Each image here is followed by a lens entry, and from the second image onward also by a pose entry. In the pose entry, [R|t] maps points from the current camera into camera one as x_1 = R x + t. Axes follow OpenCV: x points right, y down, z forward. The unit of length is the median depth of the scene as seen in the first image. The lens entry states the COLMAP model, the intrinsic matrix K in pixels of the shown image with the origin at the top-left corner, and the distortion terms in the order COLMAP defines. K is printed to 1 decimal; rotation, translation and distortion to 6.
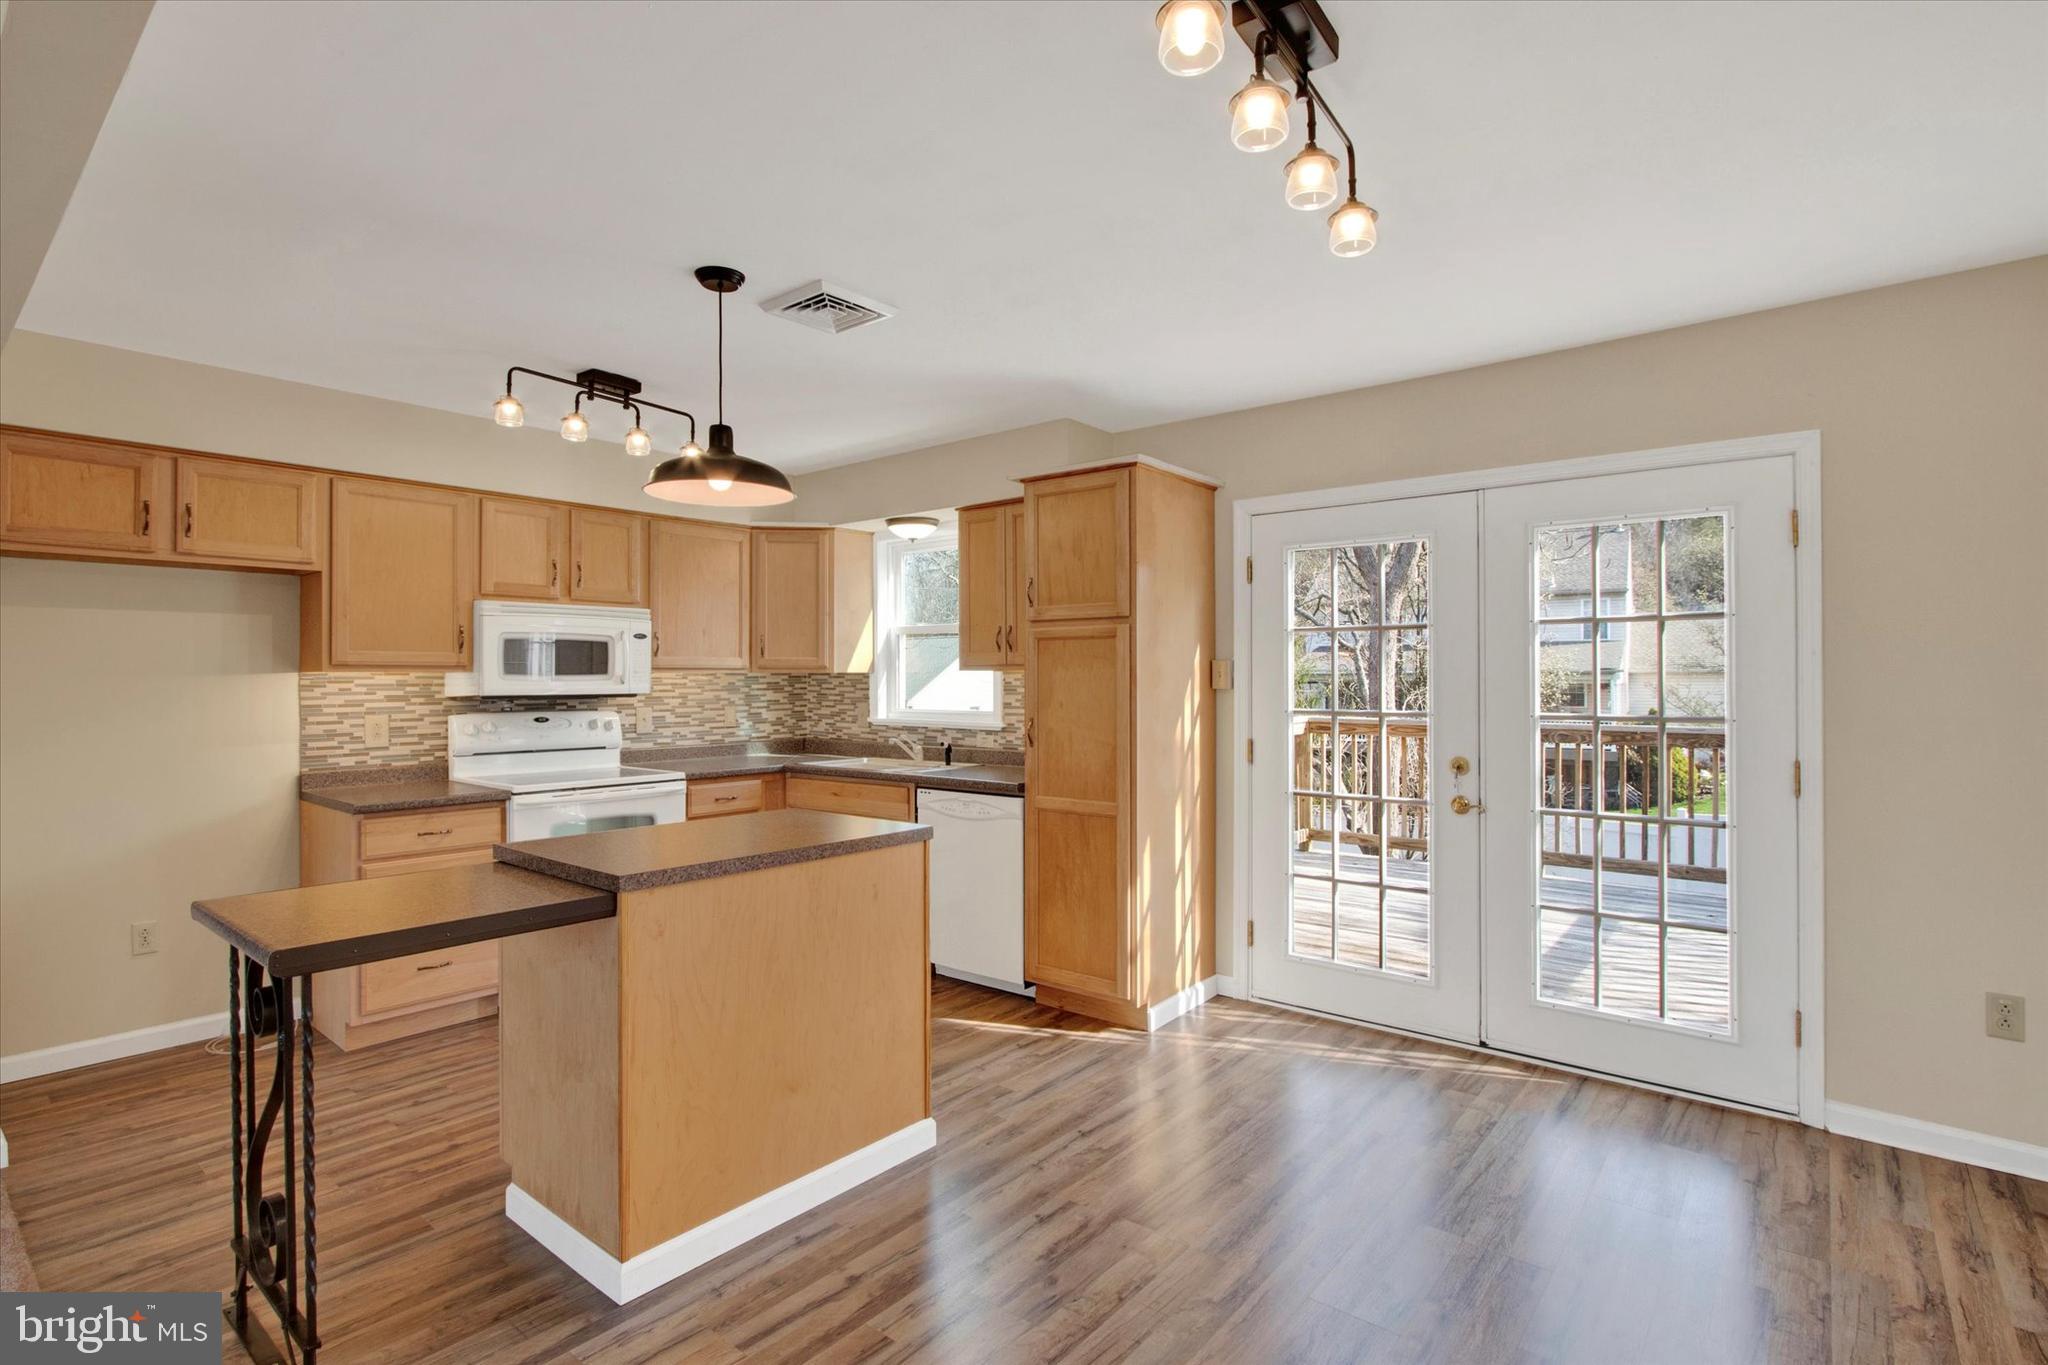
lens RADIAL K [[975.7, 0, 1017.7], [0, 975.7, 680.7], [0, 0, 1]] dist [-0.003864, -0.001919]
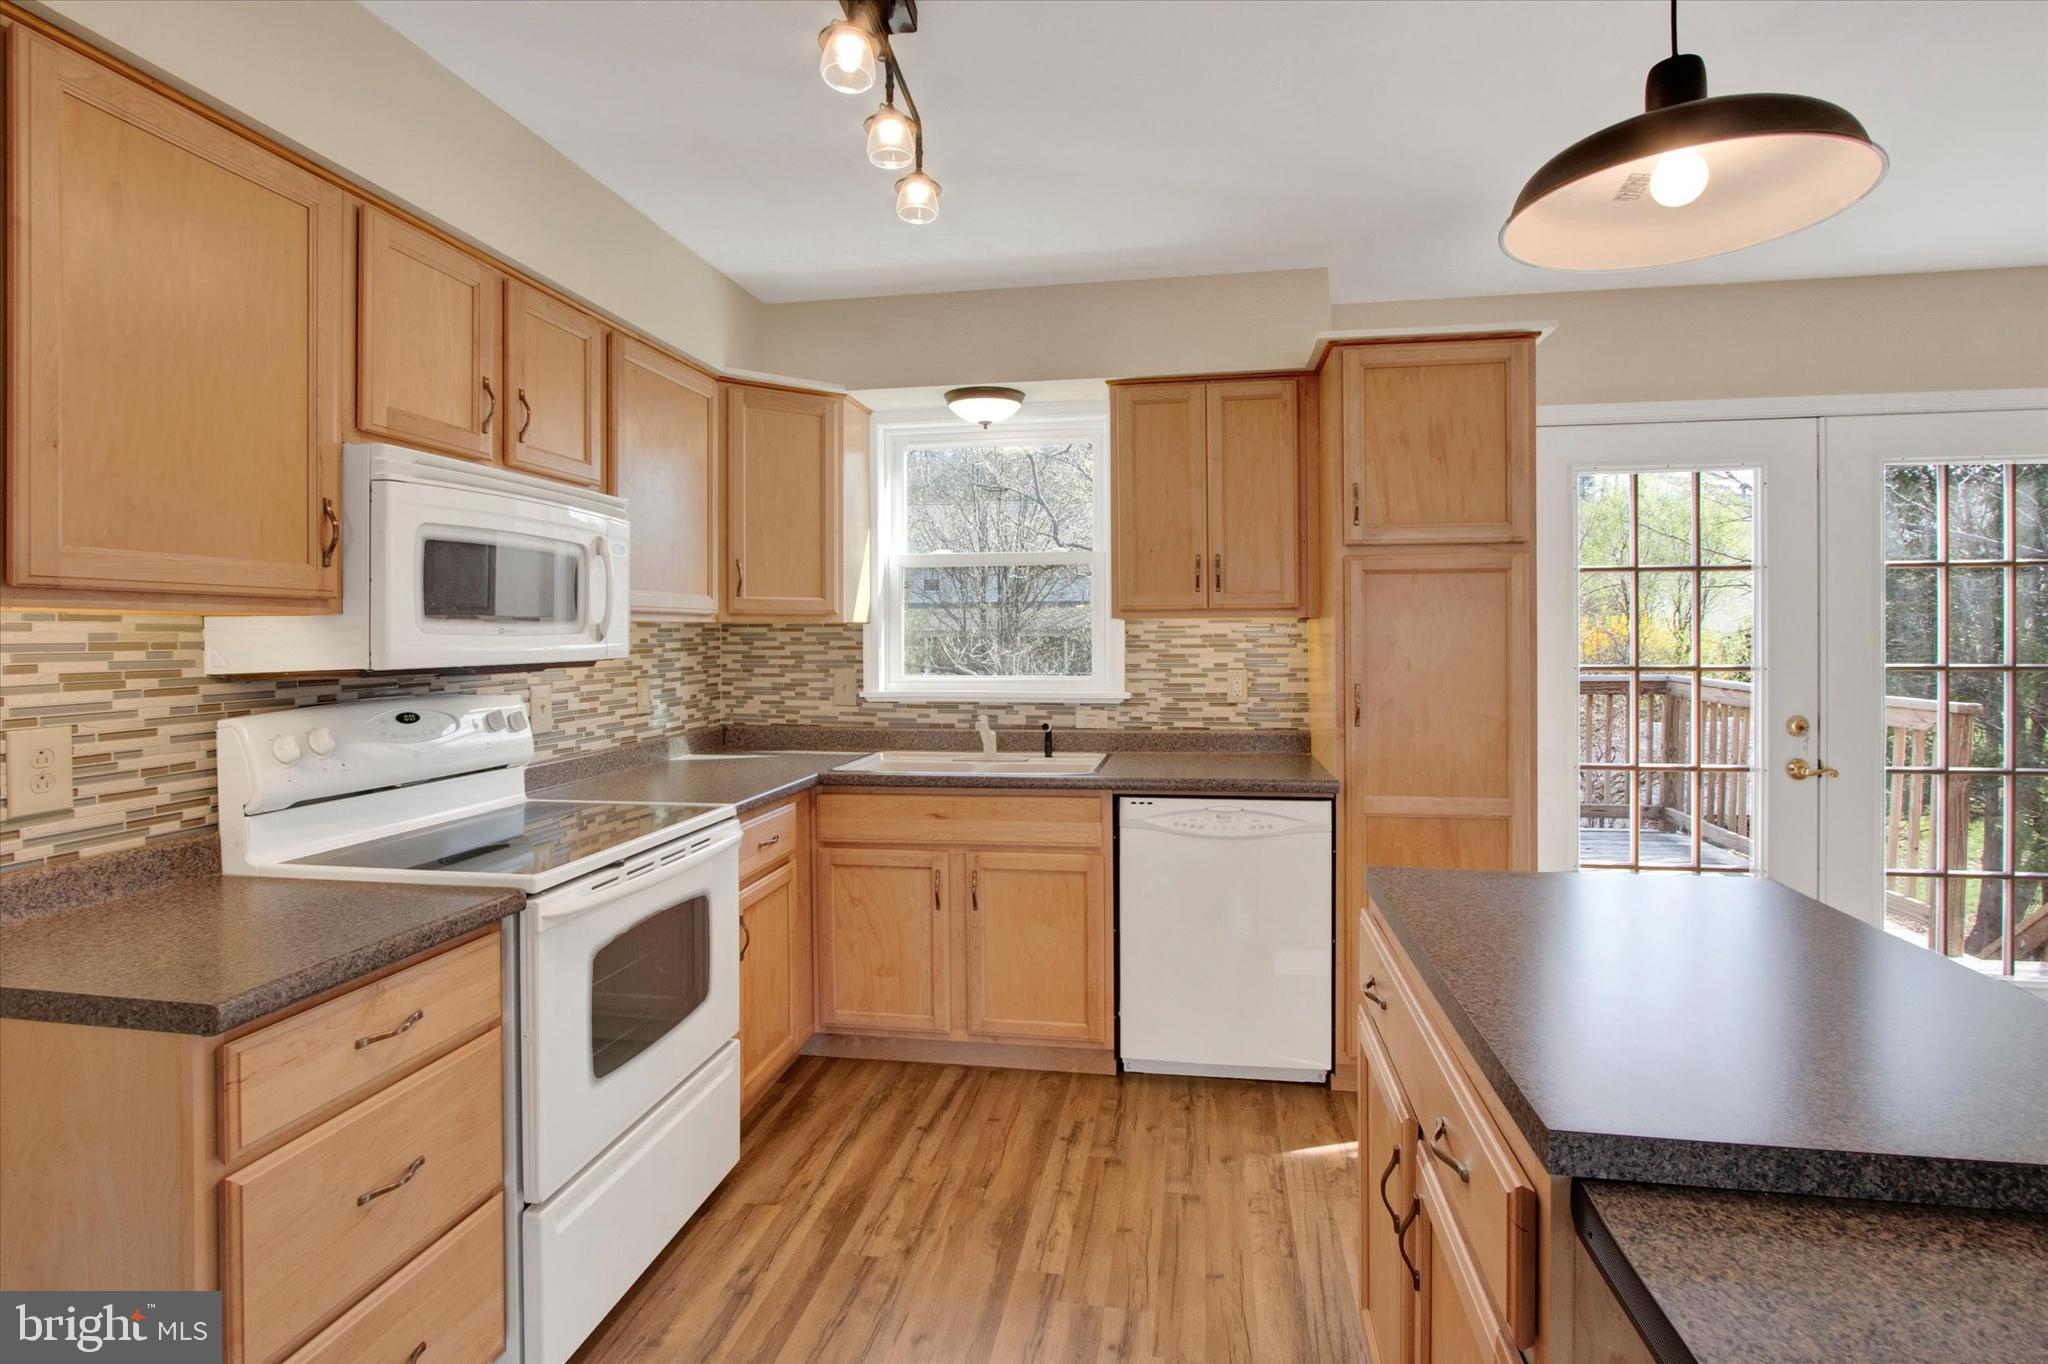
lens RADIAL K [[975.7, 0, 1031.9], [0, 975.7, 640.9], [0, 0, 1]] dist [-0.003864, -0.001919]
pose [[0.872096, -0.005811, 0.489300, -0.461940], [0.004995, 0.999983, 0.002972, 0.002949], [-0.489309, -0.000148, 0.872111, 0.445365]]
